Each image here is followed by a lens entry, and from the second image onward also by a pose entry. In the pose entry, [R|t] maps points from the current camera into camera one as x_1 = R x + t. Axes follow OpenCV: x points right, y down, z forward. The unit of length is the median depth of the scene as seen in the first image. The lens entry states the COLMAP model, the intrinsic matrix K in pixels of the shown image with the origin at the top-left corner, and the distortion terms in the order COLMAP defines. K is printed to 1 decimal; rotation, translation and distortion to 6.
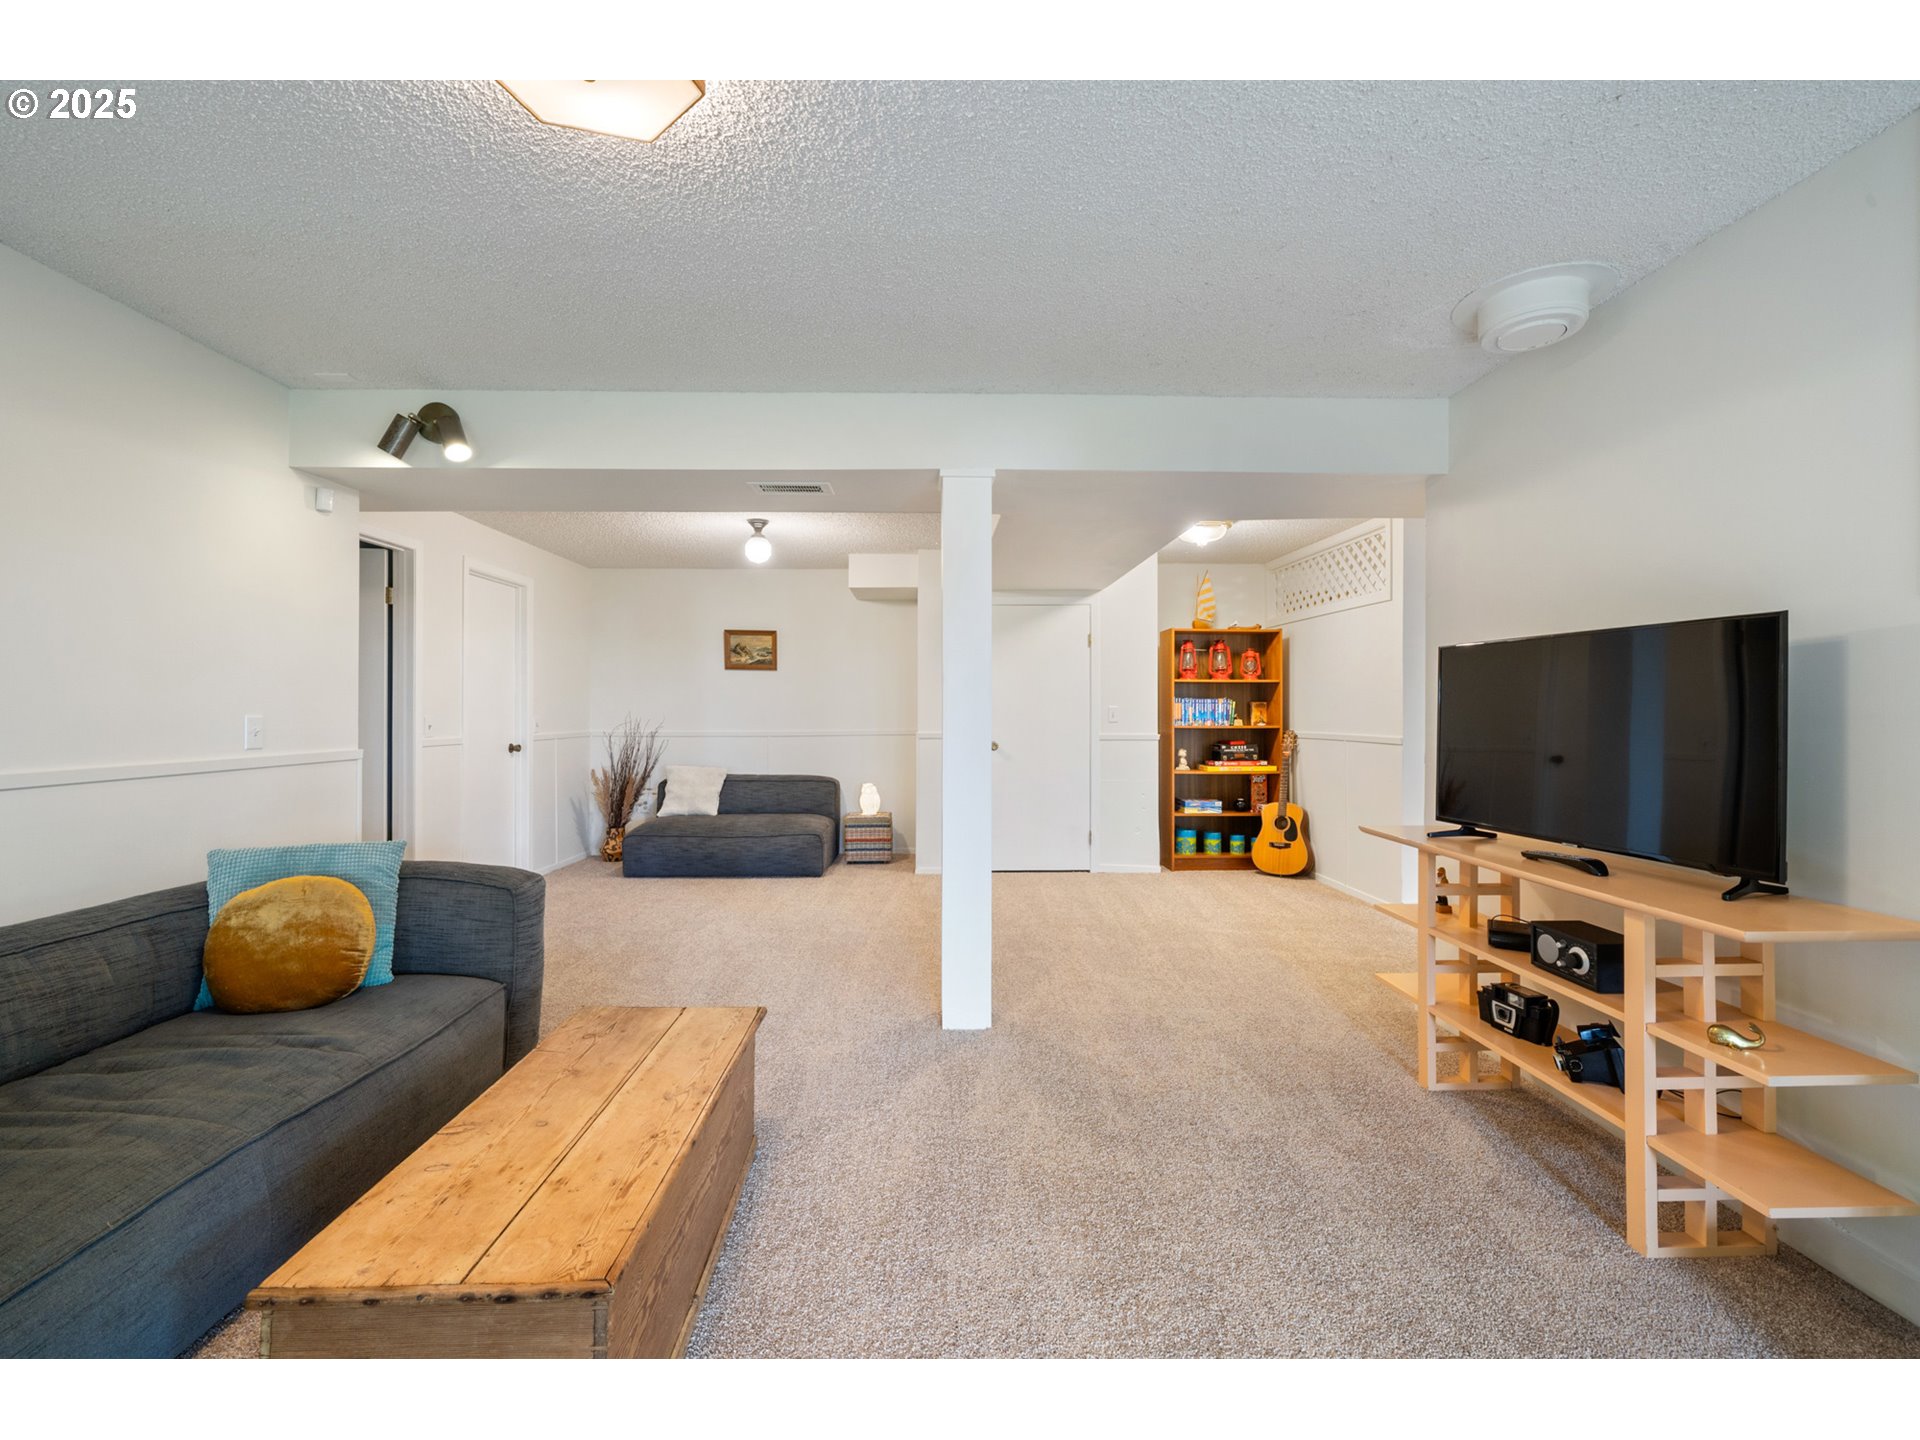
lens RADIAL K [[828.4, 0, 959.8], [0, 828.4, 700.4], [0, 0, 1]] dist [0.002233, 0.000655]
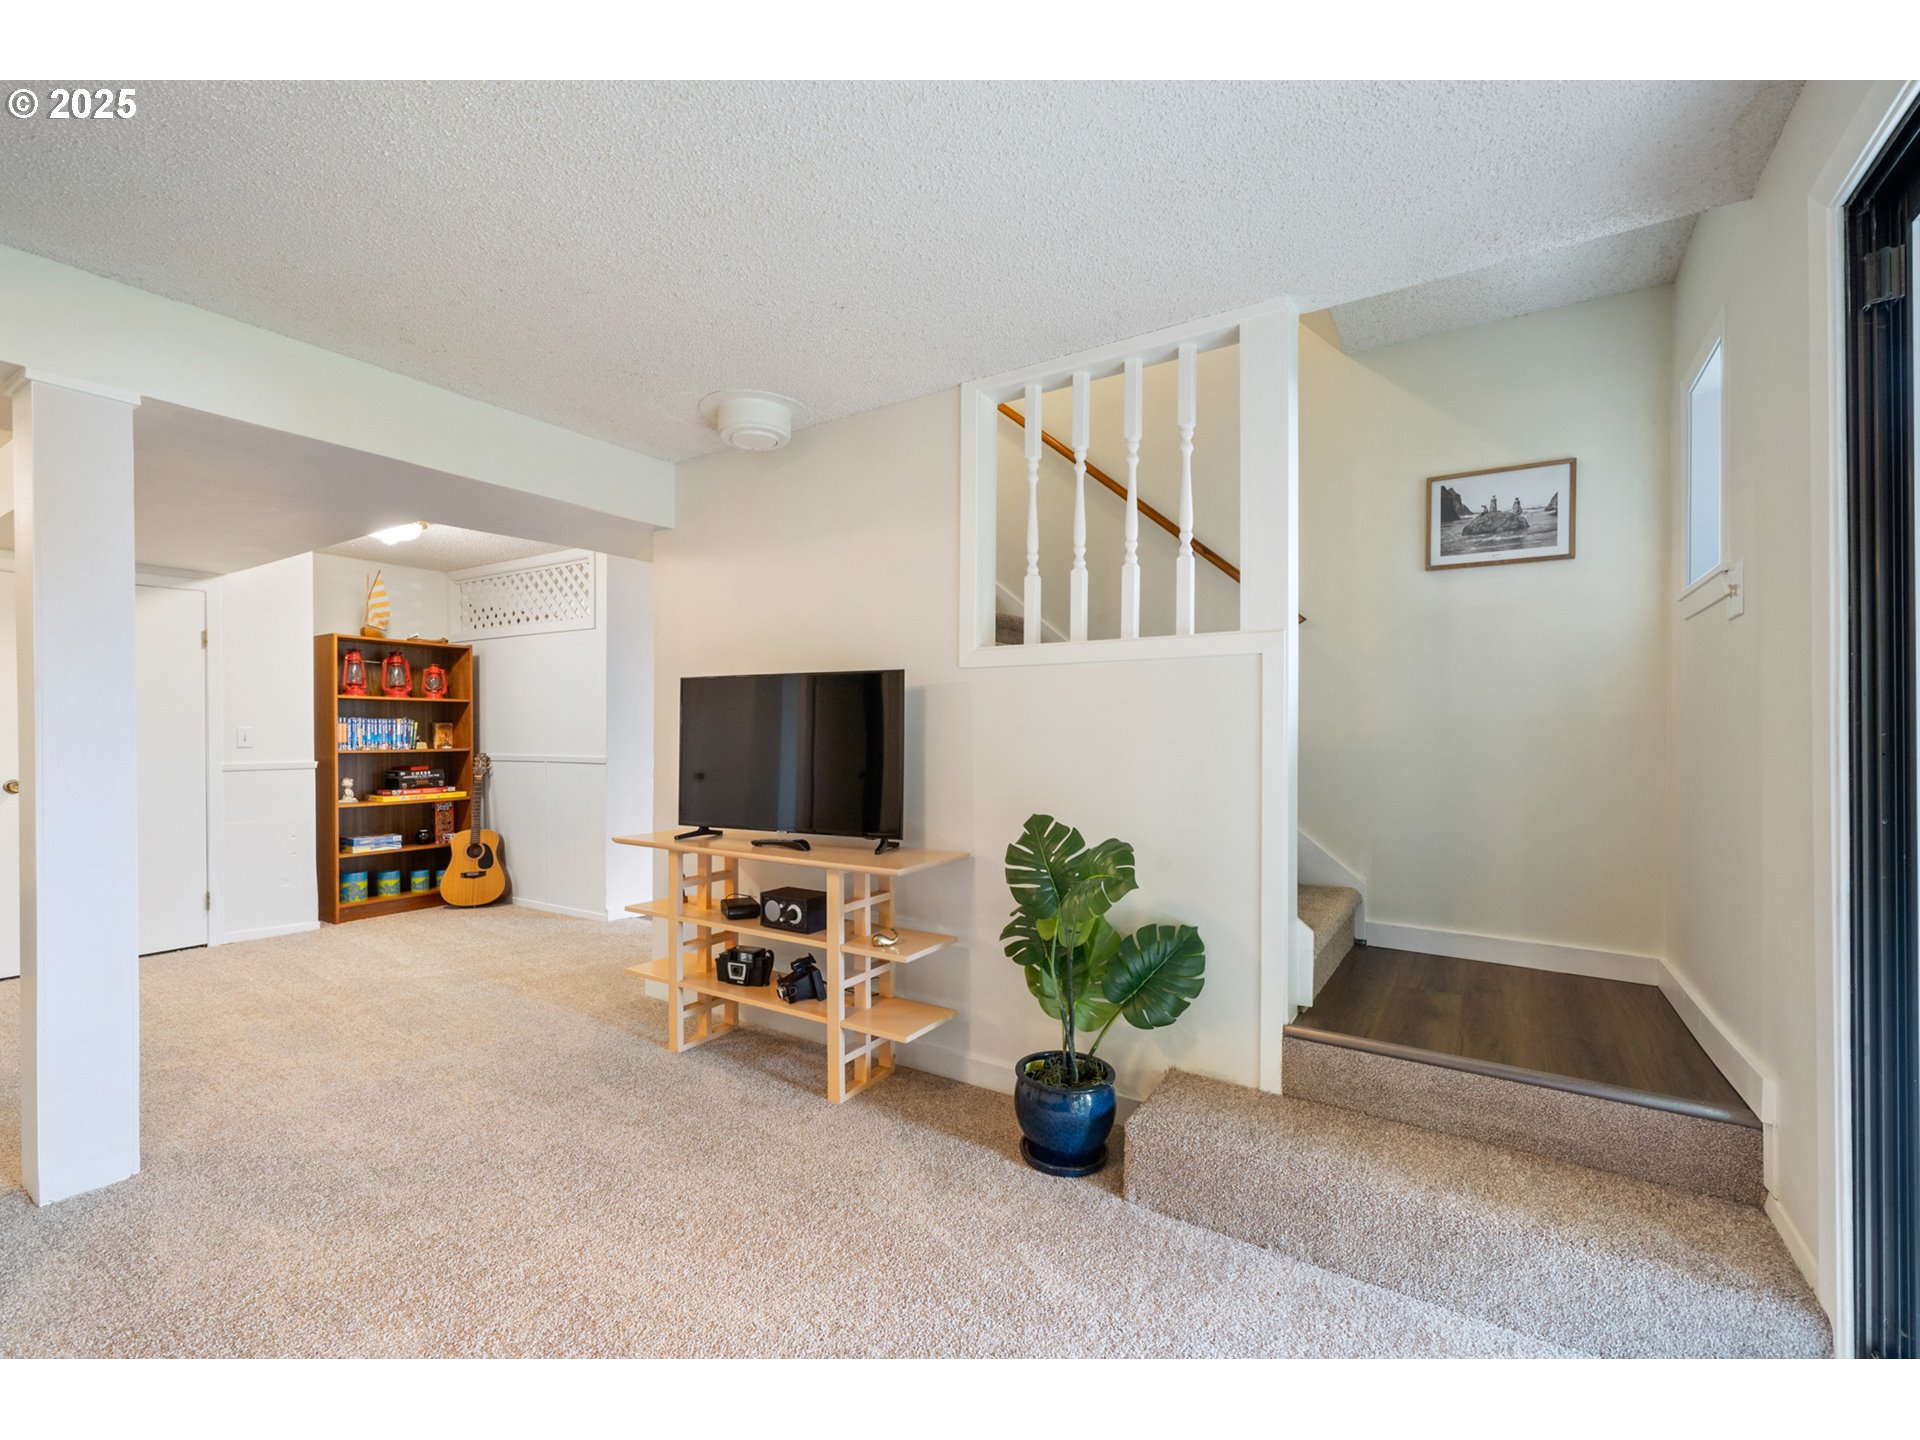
lens RADIAL K [[828.4, 0, 978.1], [0, 828.4, 733.7], [0, 0, 1]] dist [0.002233, 0.000655]
pose [[0.553452, -0.003056, 0.832876, -0.178473], [-0.008765, 0.999917, 0.009493, -0.000226], [-0.832835, -0.012554, 0.553379, -0.004343]]
